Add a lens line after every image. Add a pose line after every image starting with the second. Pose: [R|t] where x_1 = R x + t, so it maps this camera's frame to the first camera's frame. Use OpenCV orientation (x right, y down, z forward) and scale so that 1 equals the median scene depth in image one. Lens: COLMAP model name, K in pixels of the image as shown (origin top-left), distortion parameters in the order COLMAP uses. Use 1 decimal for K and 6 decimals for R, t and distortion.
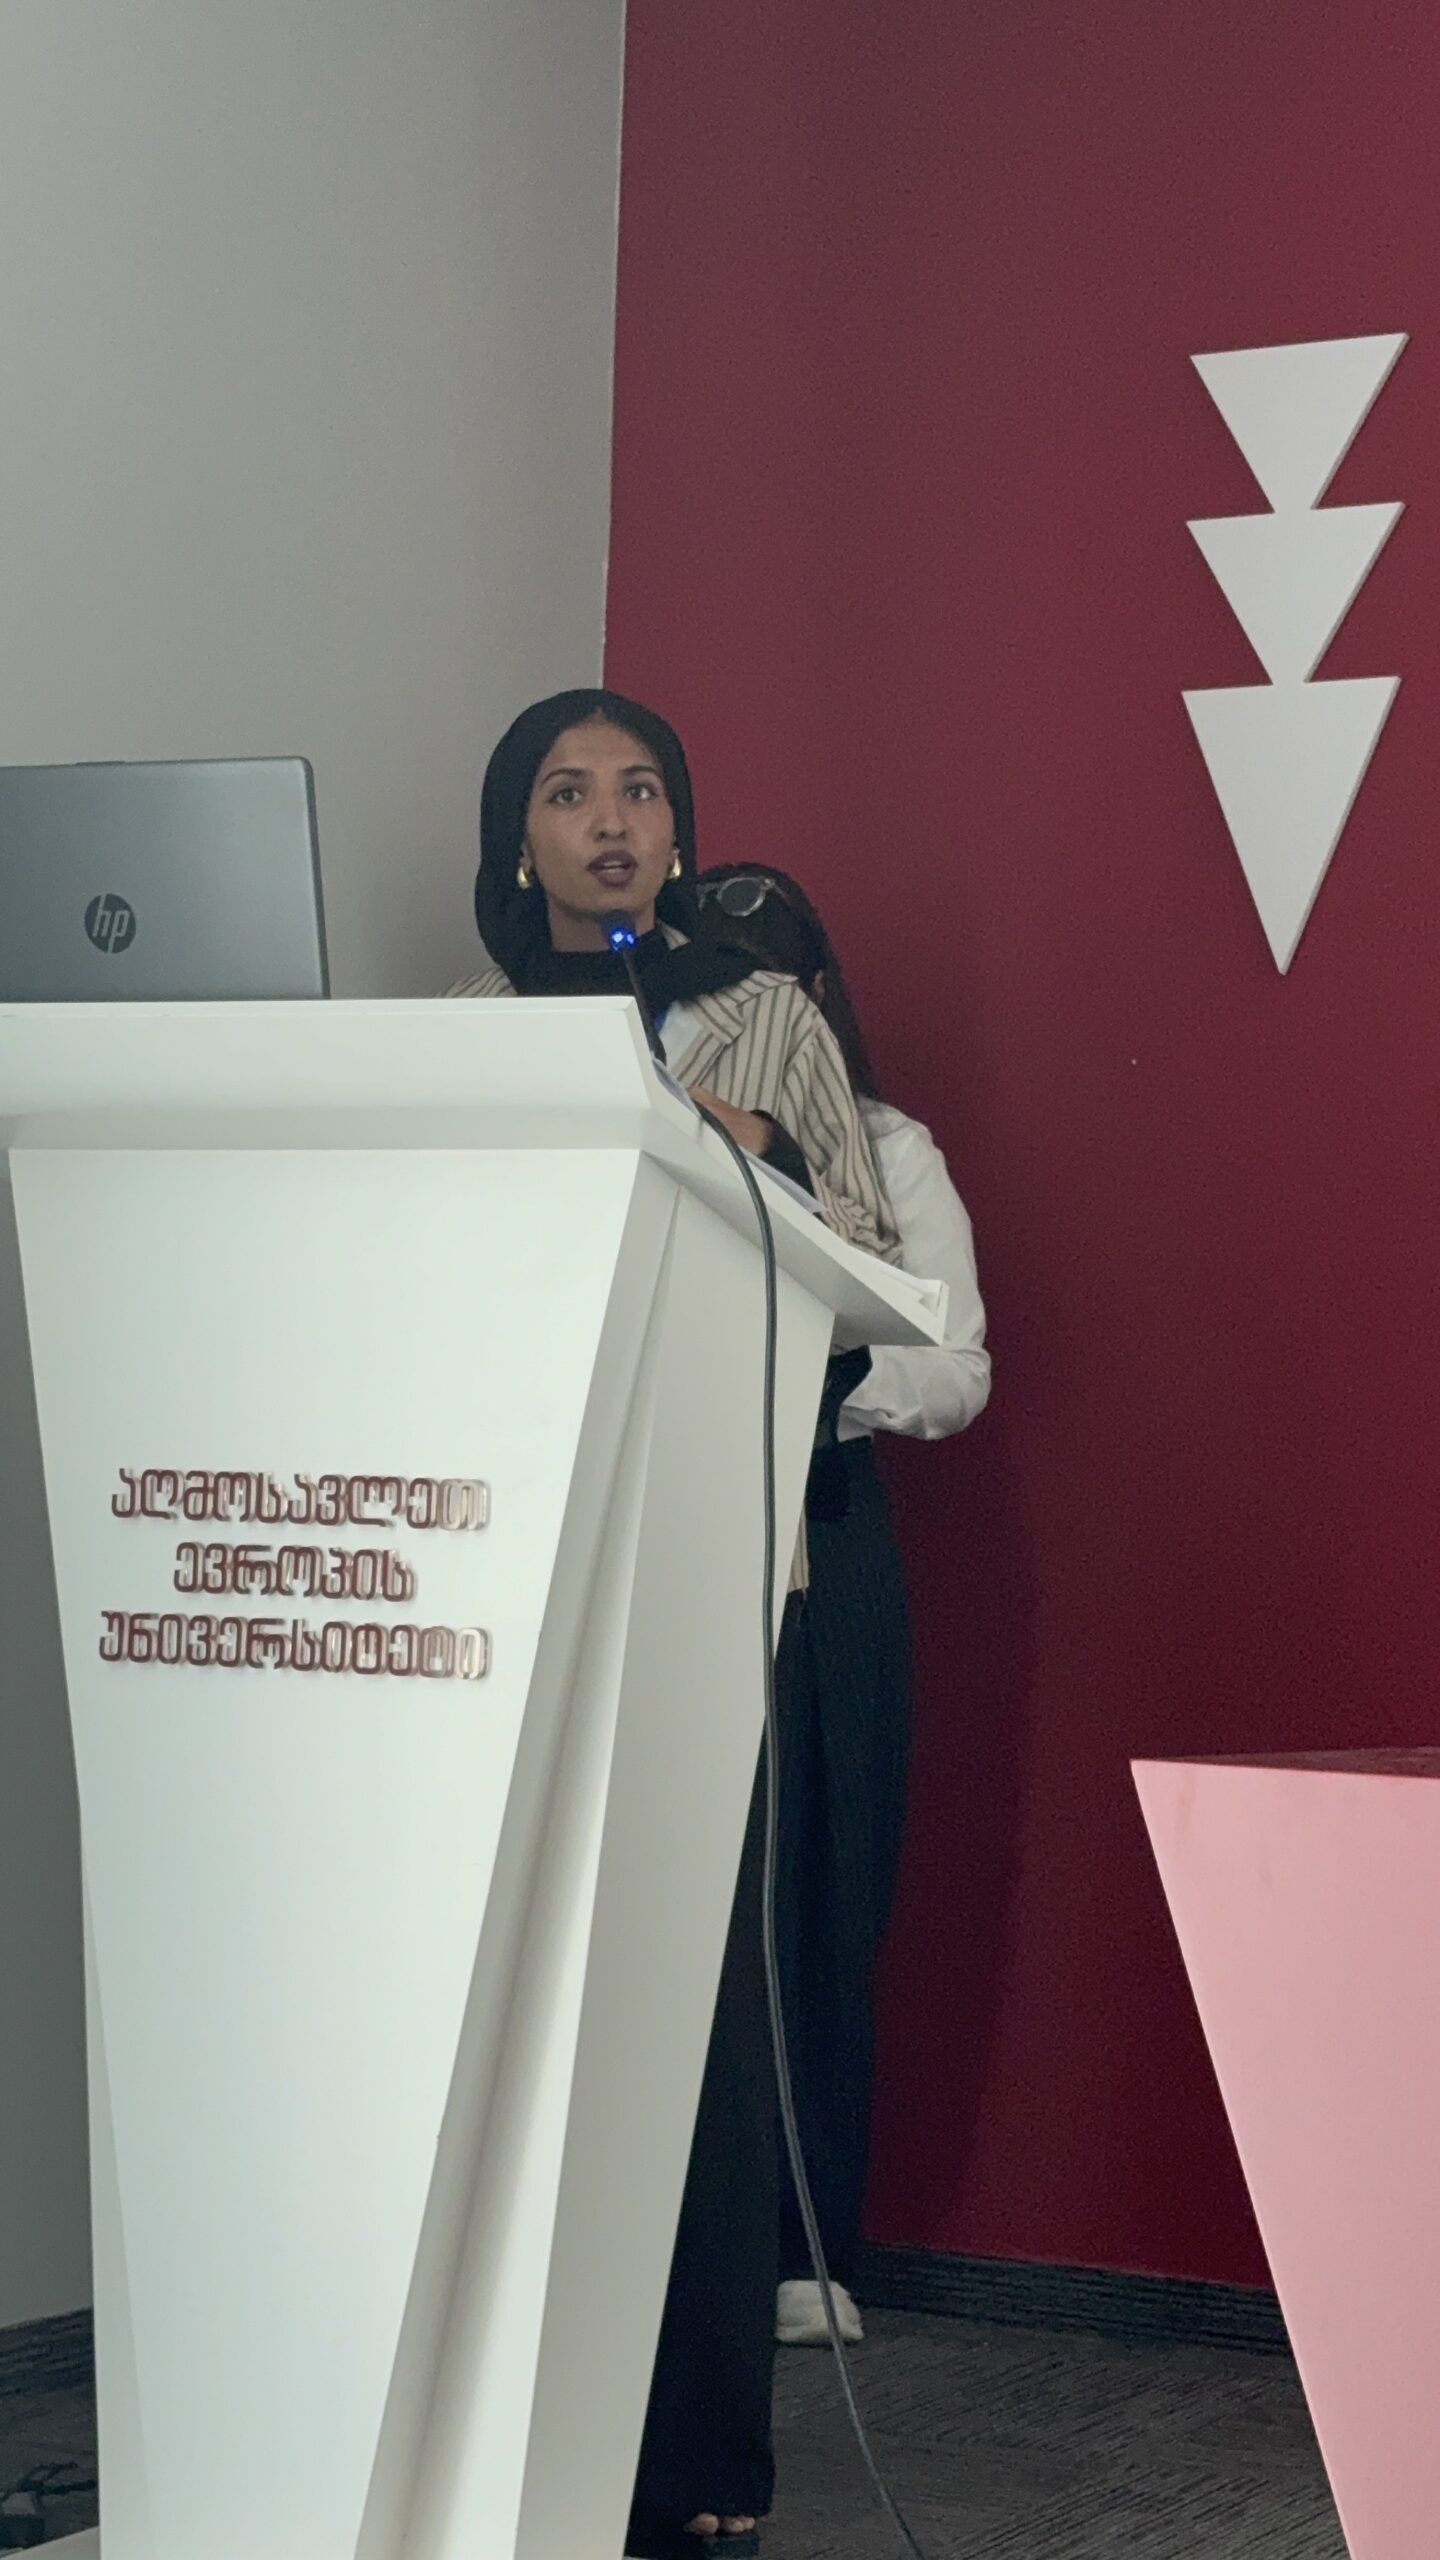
lens RADIAL K [[4886.2, 0, 715.0], [0, 4886.2, 1266.1], [0, 0, 1]] dist [0.176860, 0.000000]
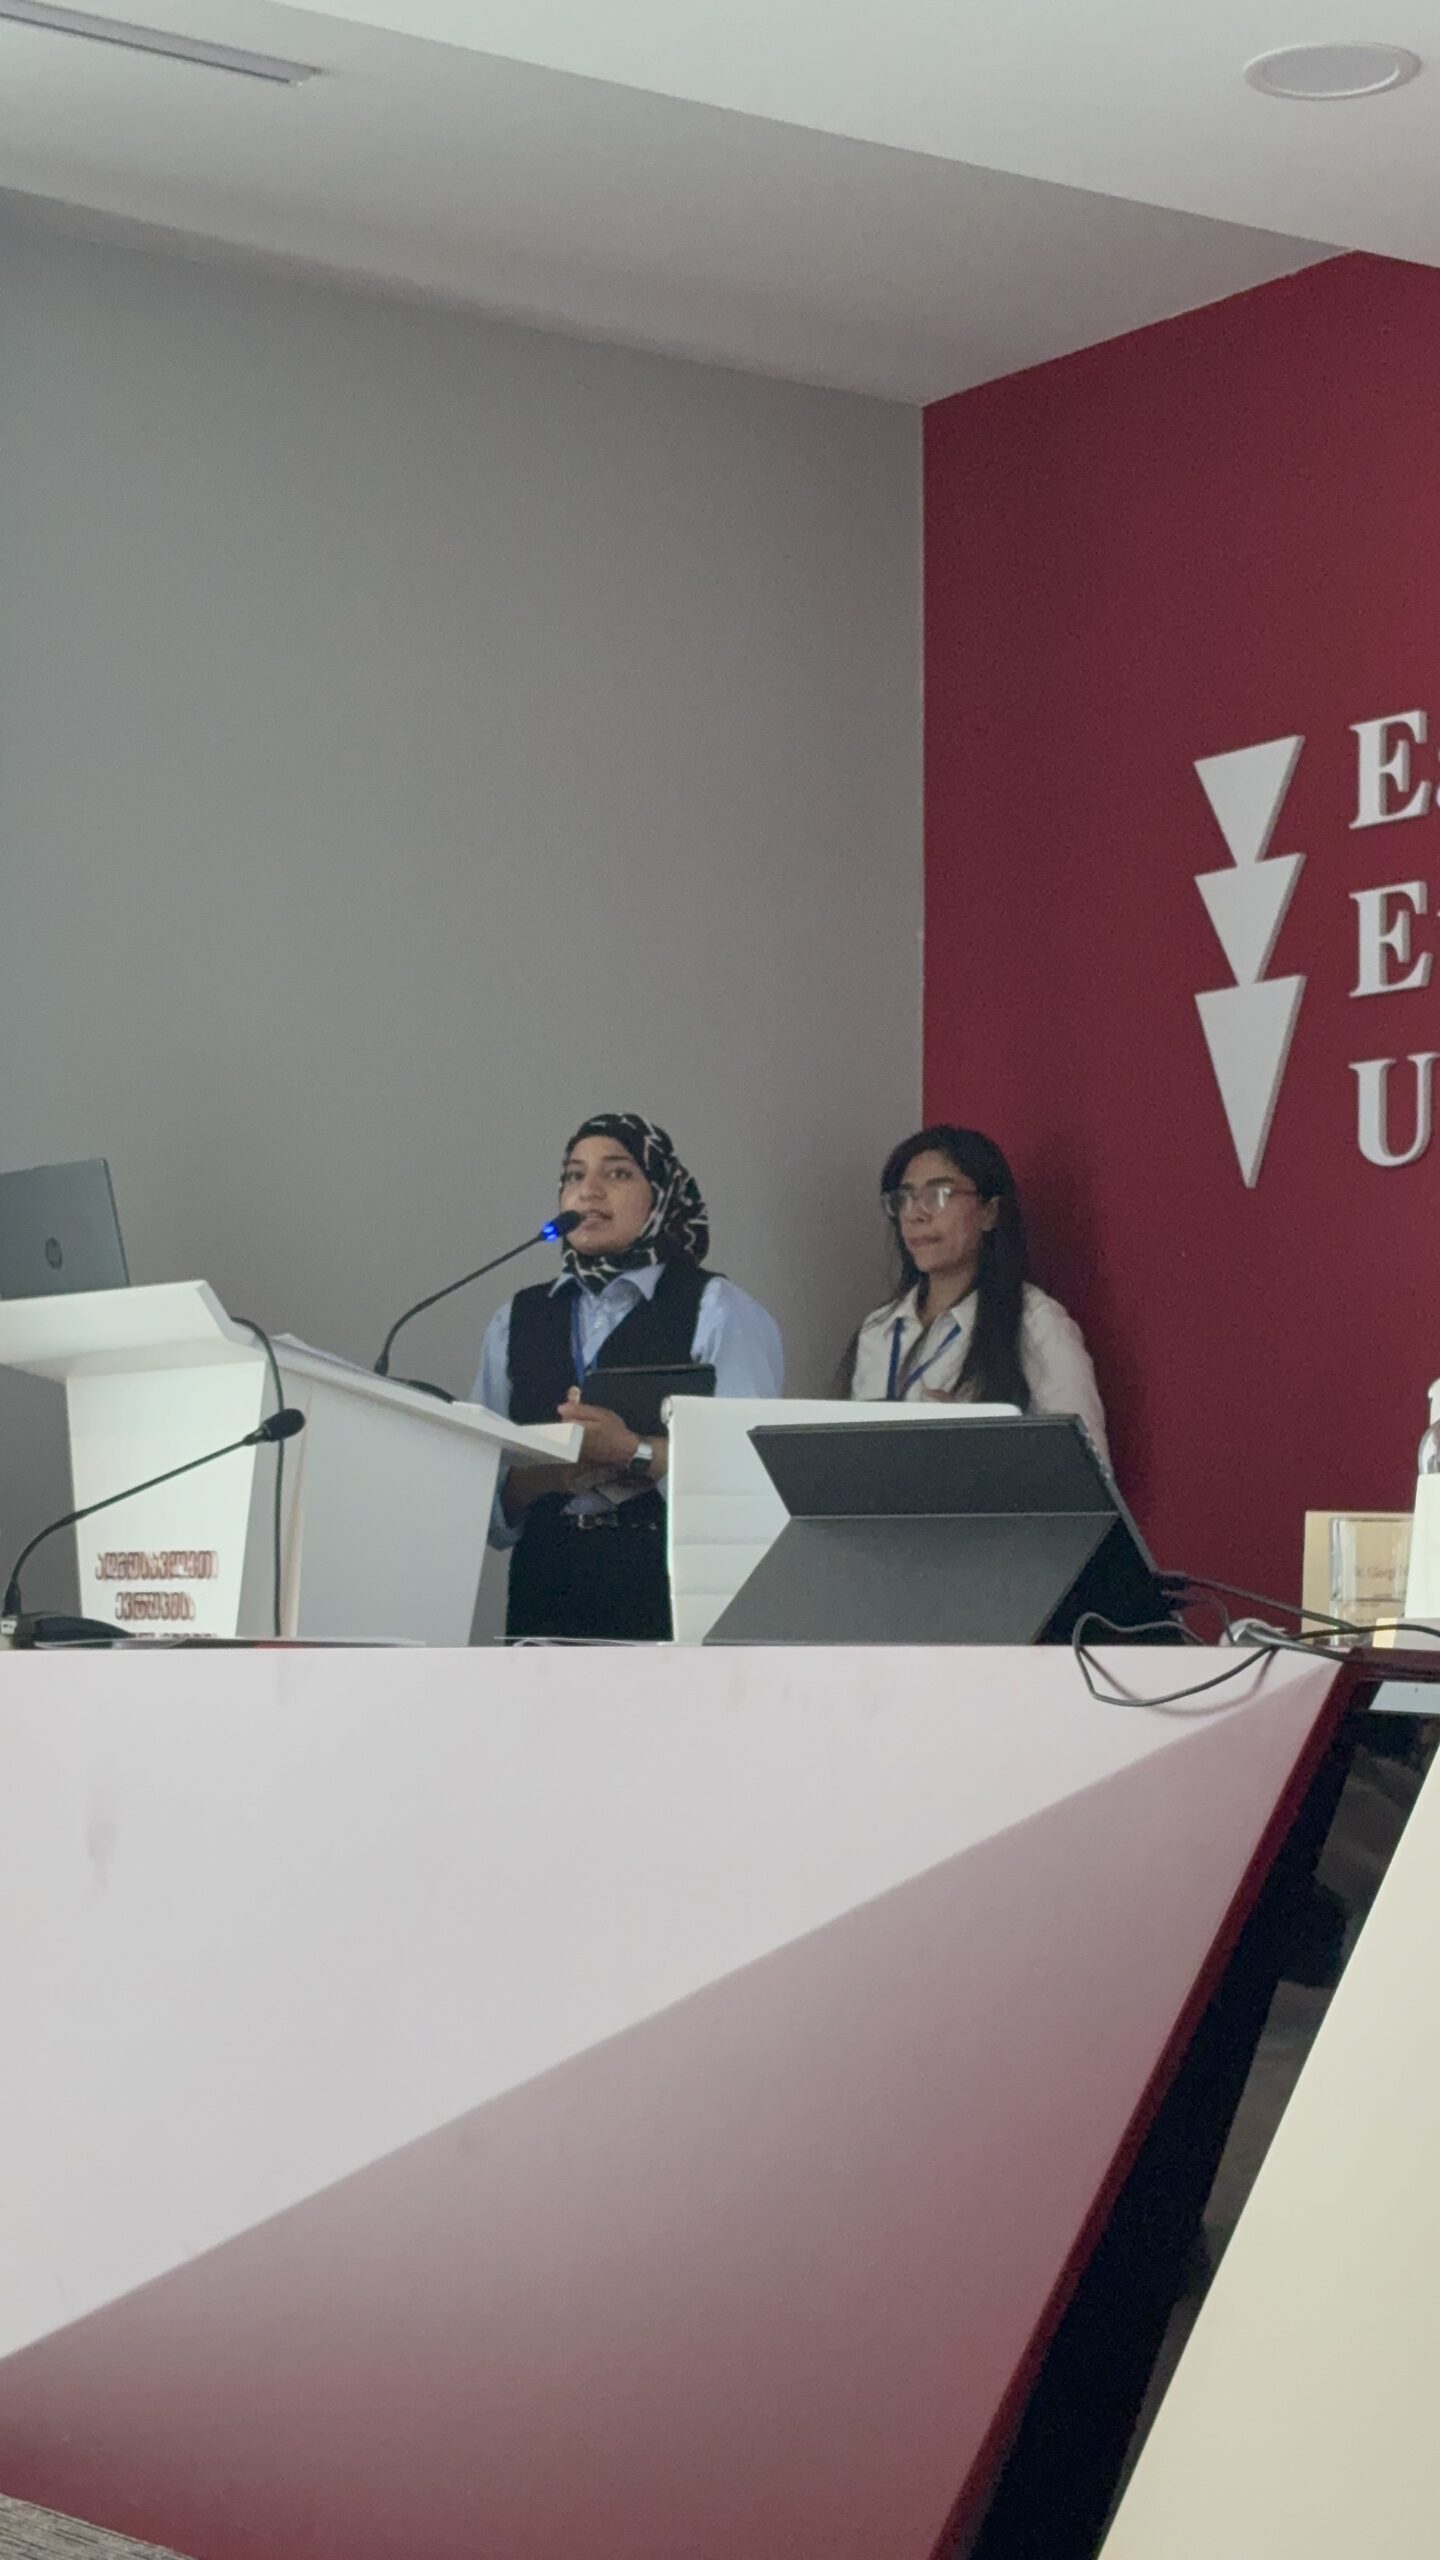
lens RADIAL K [[4886.2, 0, 707.8], [0, 4886.2, 1284.8], [0, 0, 1]] dist [0.176860, 0.000000]
pose [[0.856069, -0.063138, -0.512990, 1.003467], [0.049304, 0.997960, -0.040551, 0.027357], [0.514504, 0.009422, 0.857436, -0.433829]]
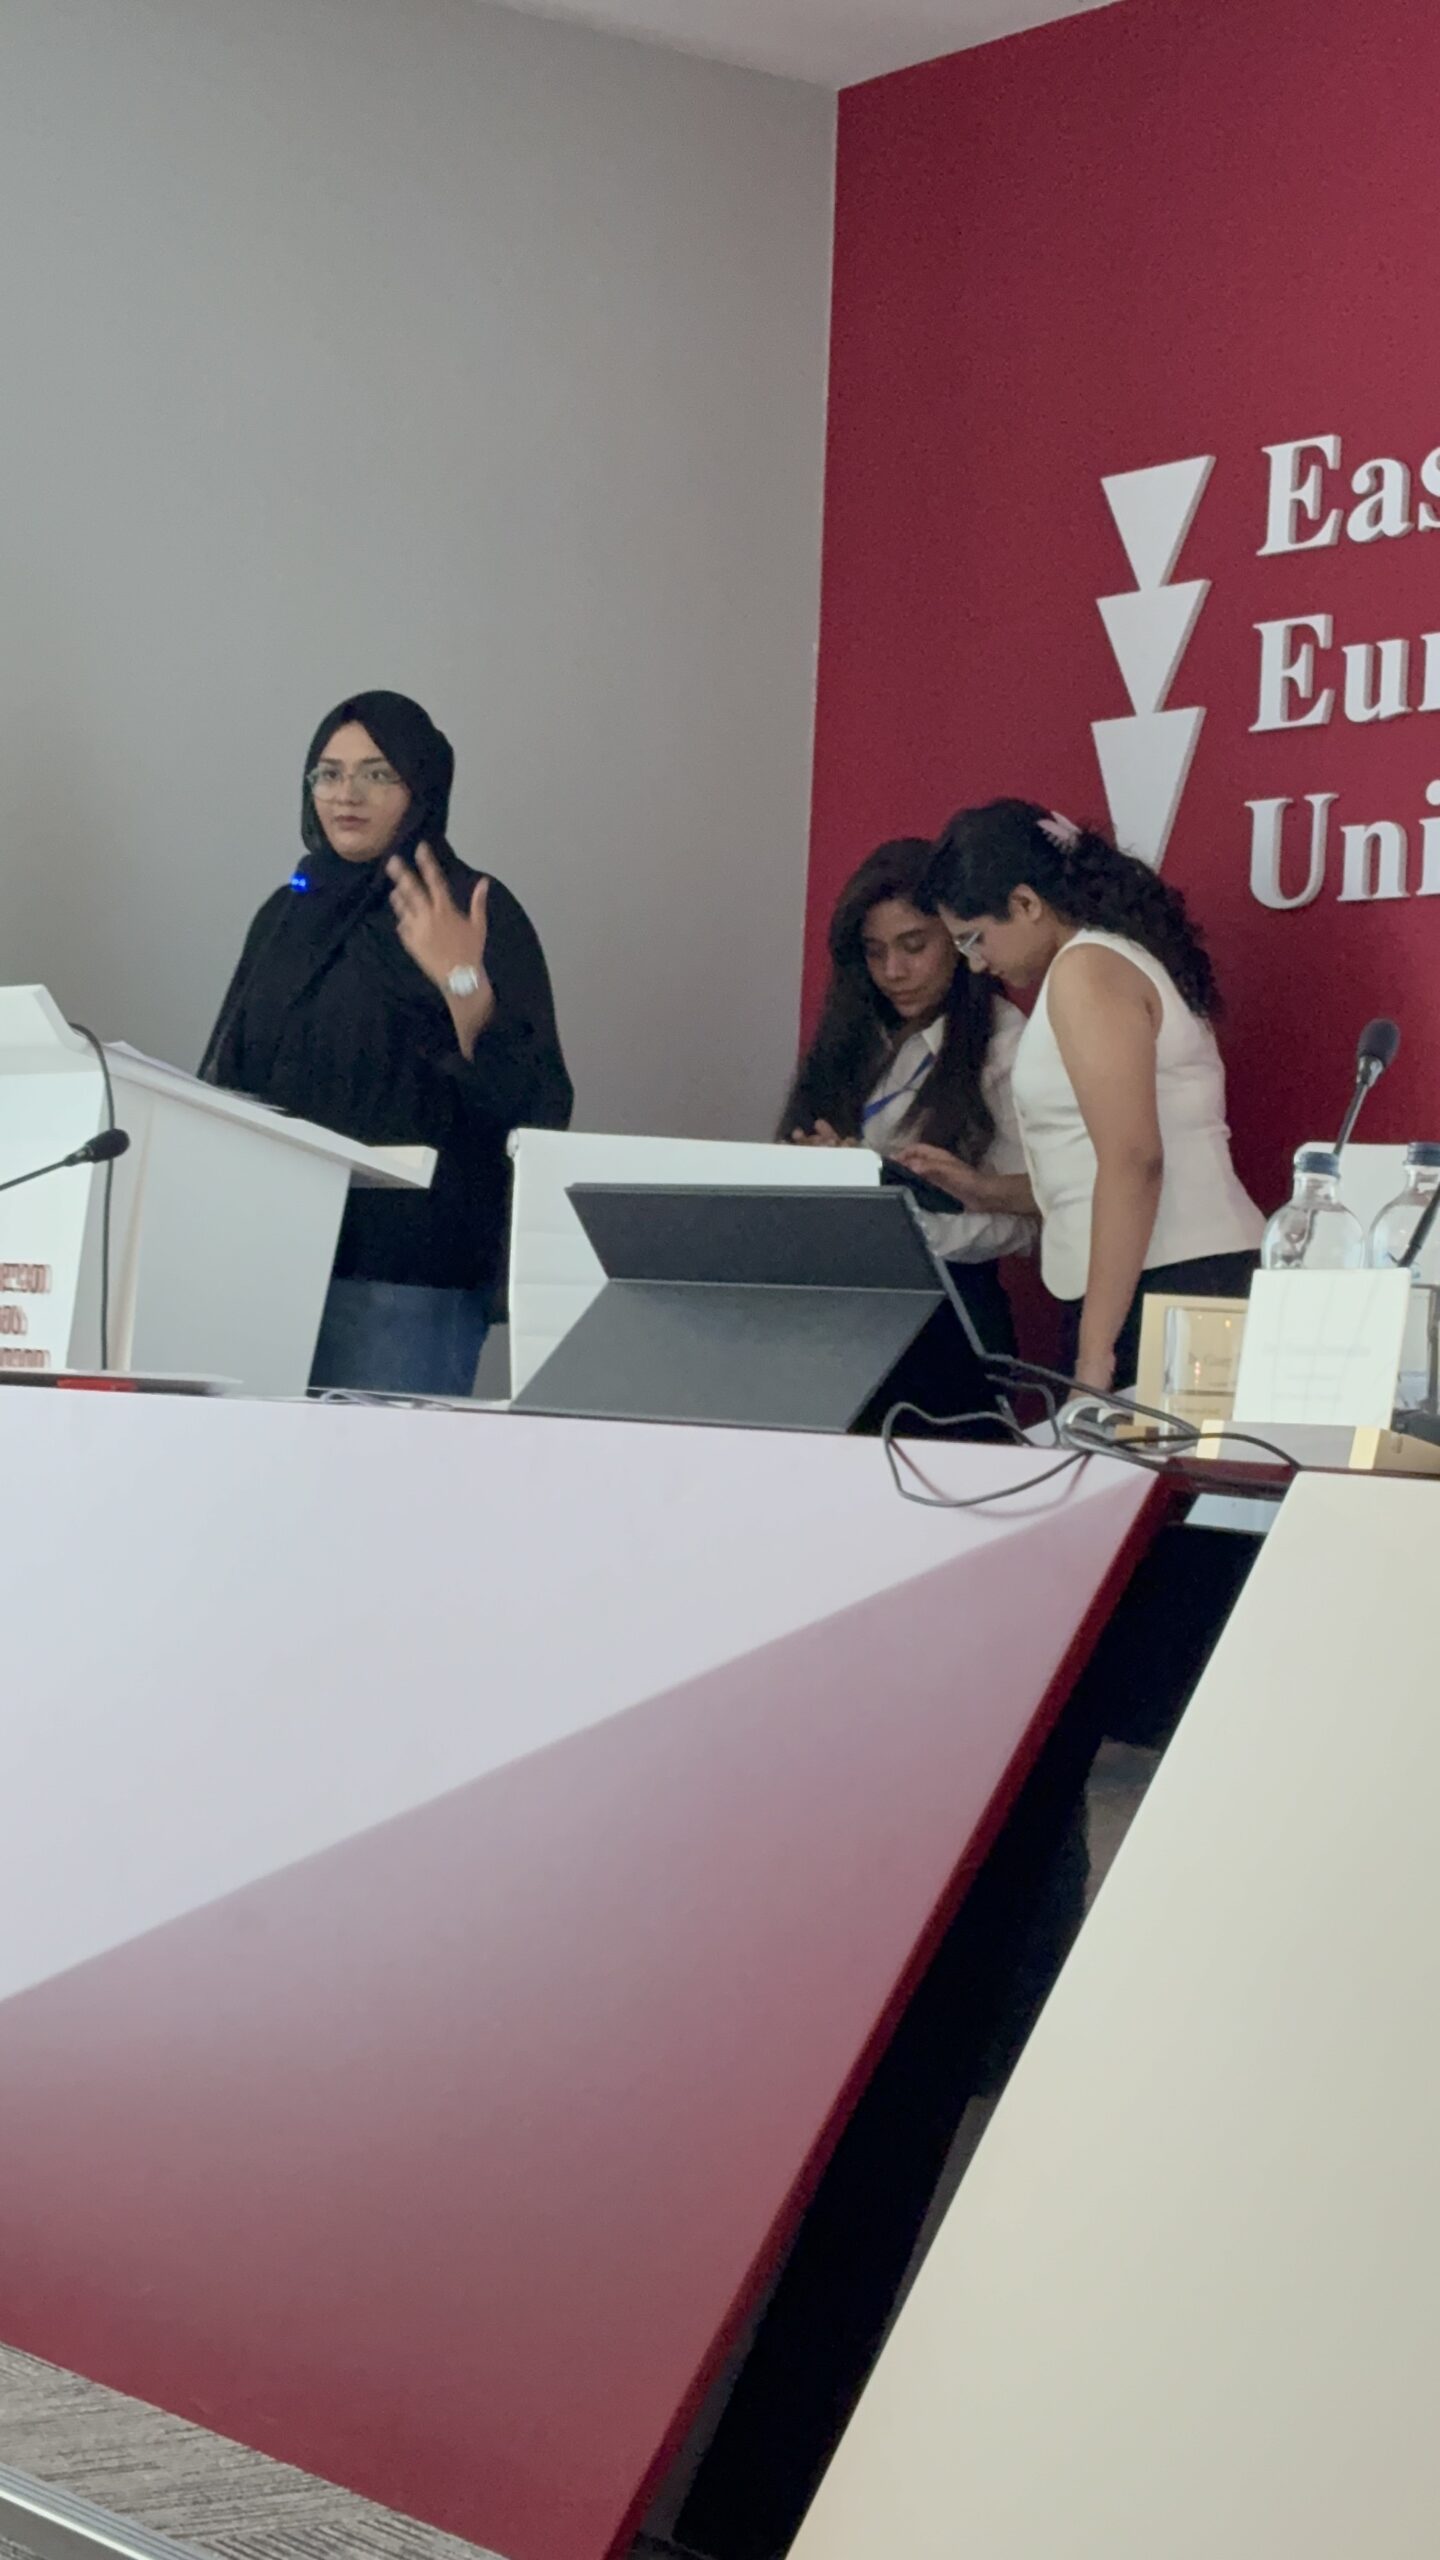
lens RADIAL K [[4886.2, 0, 743.3], [0, 4886.2, 1292.4], [0, 0, 1]] dist [0.176860, 0.000000]
pose [[0.869056, 0.001160, -0.494712, 0.994918], [0.012922, 0.999603, 0.025044, 0.012725], [0.494544, -0.028158, 0.868696, -0.375722]]
